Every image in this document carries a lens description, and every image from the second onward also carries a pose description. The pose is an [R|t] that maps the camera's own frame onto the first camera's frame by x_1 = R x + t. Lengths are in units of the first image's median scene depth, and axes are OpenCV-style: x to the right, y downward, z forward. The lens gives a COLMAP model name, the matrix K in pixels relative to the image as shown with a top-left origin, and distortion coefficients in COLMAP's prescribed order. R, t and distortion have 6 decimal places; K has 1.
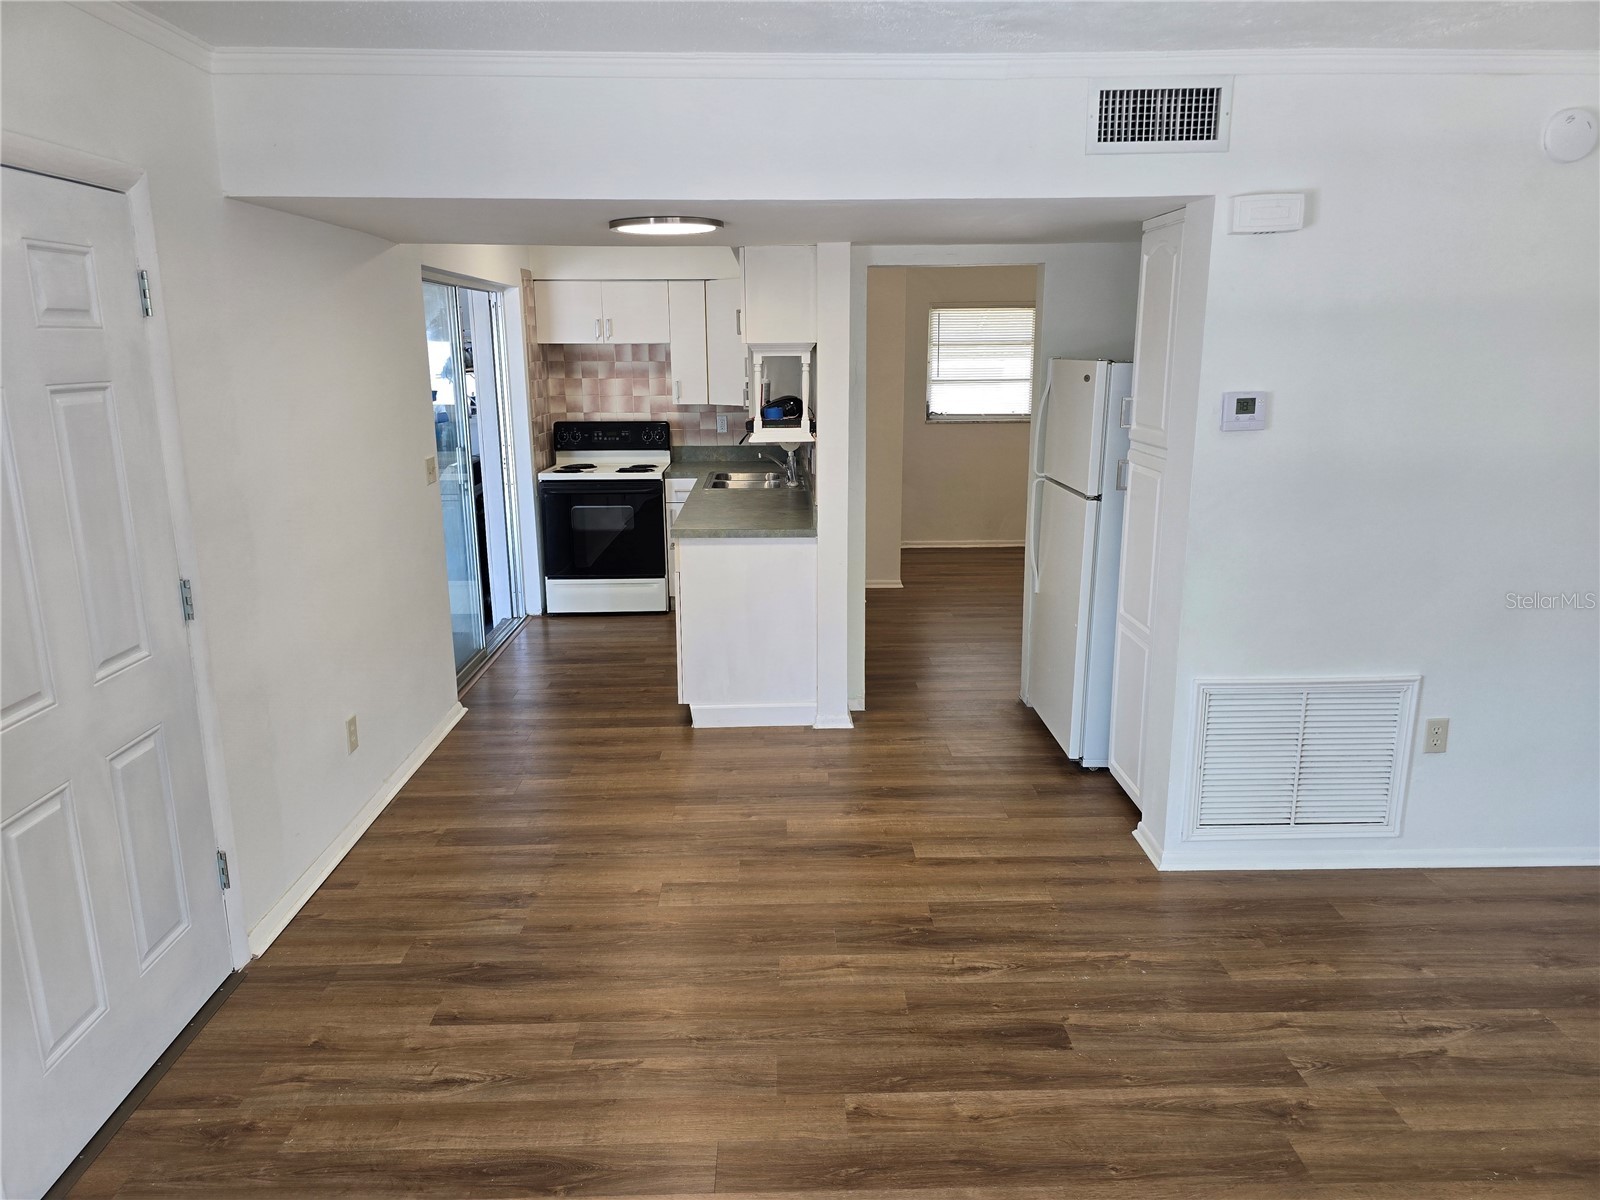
lens RADIAL K [[1095.2, 0, 793.3], [0, 1095.2, 591.7], [0, 0, 1]] dist [0.068439, -0.071445]
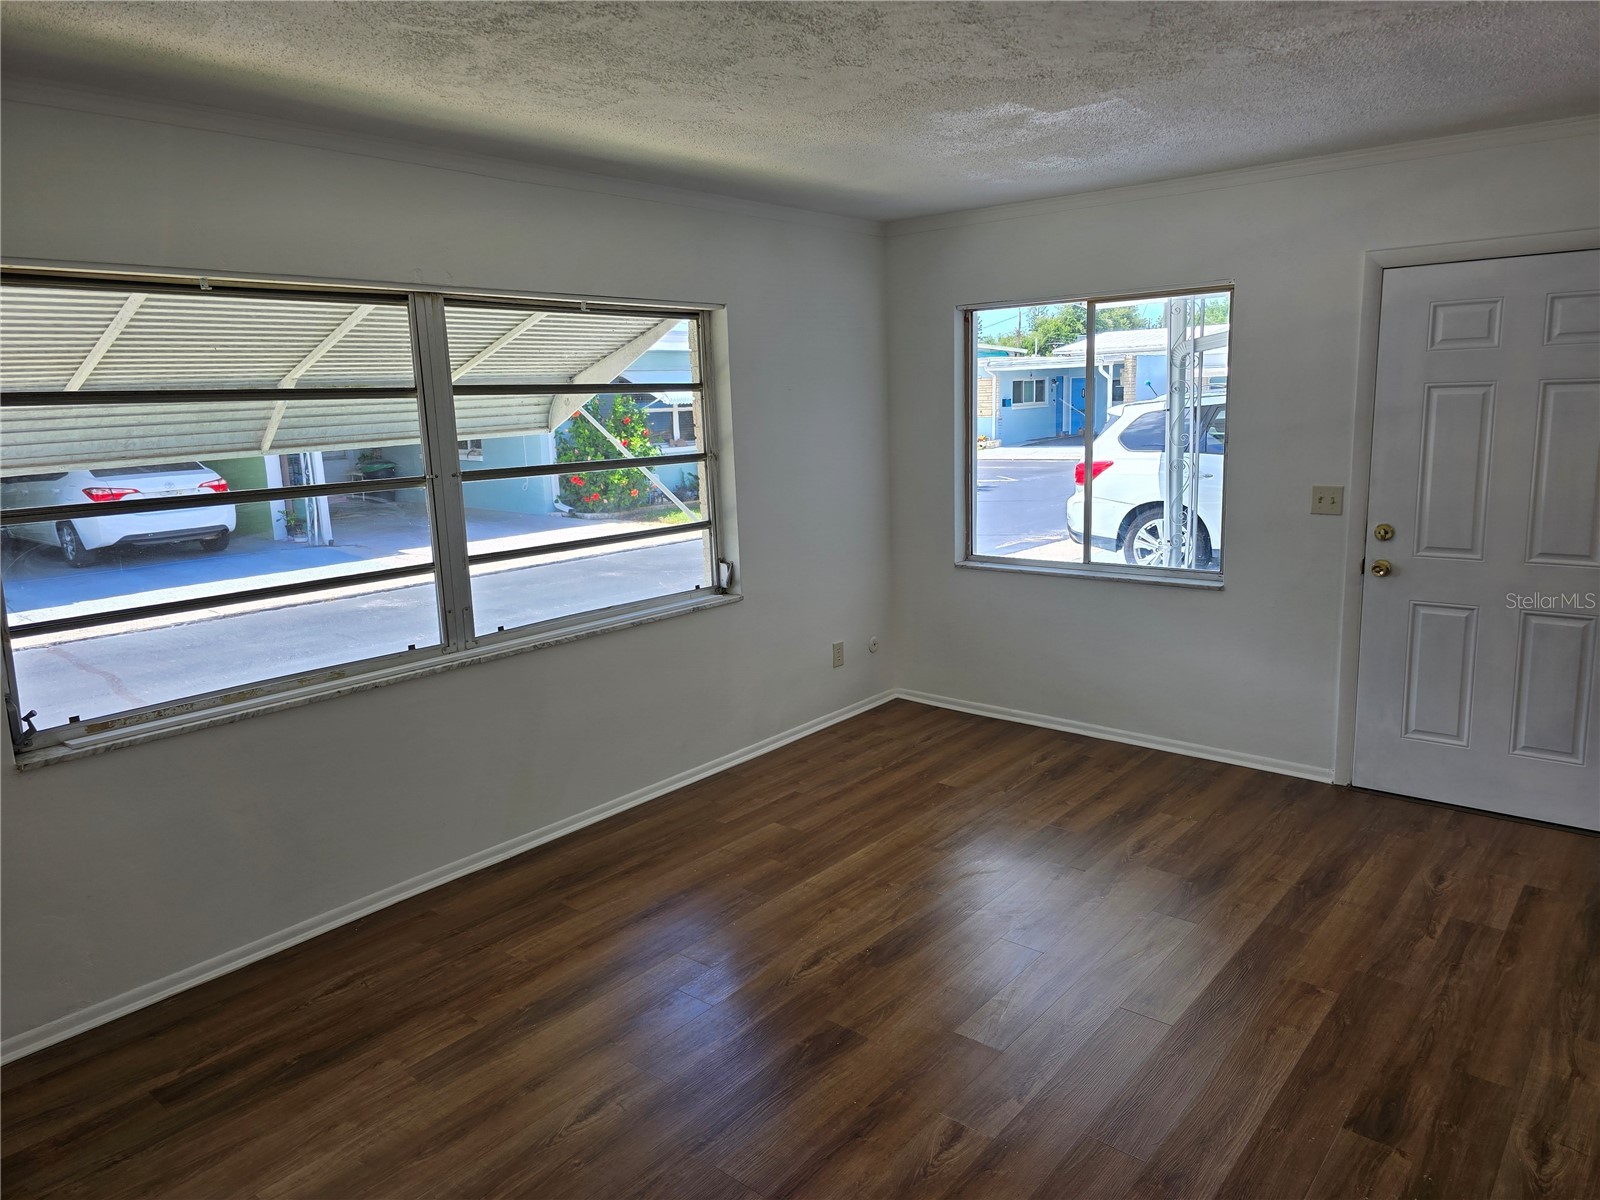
lens RADIAL K [[1074.1, 0, 786.6], [0, 1074.1, 605.7], [0, 0, 1]] dist [0.060452, -0.058333]
pose [[-0.671212, 0.167686, -0.722050, 1.145275], [-0.132632, 0.931190, 0.339549, -0.233616], [0.729303, 0.323676, -0.602785, 1.075252]]
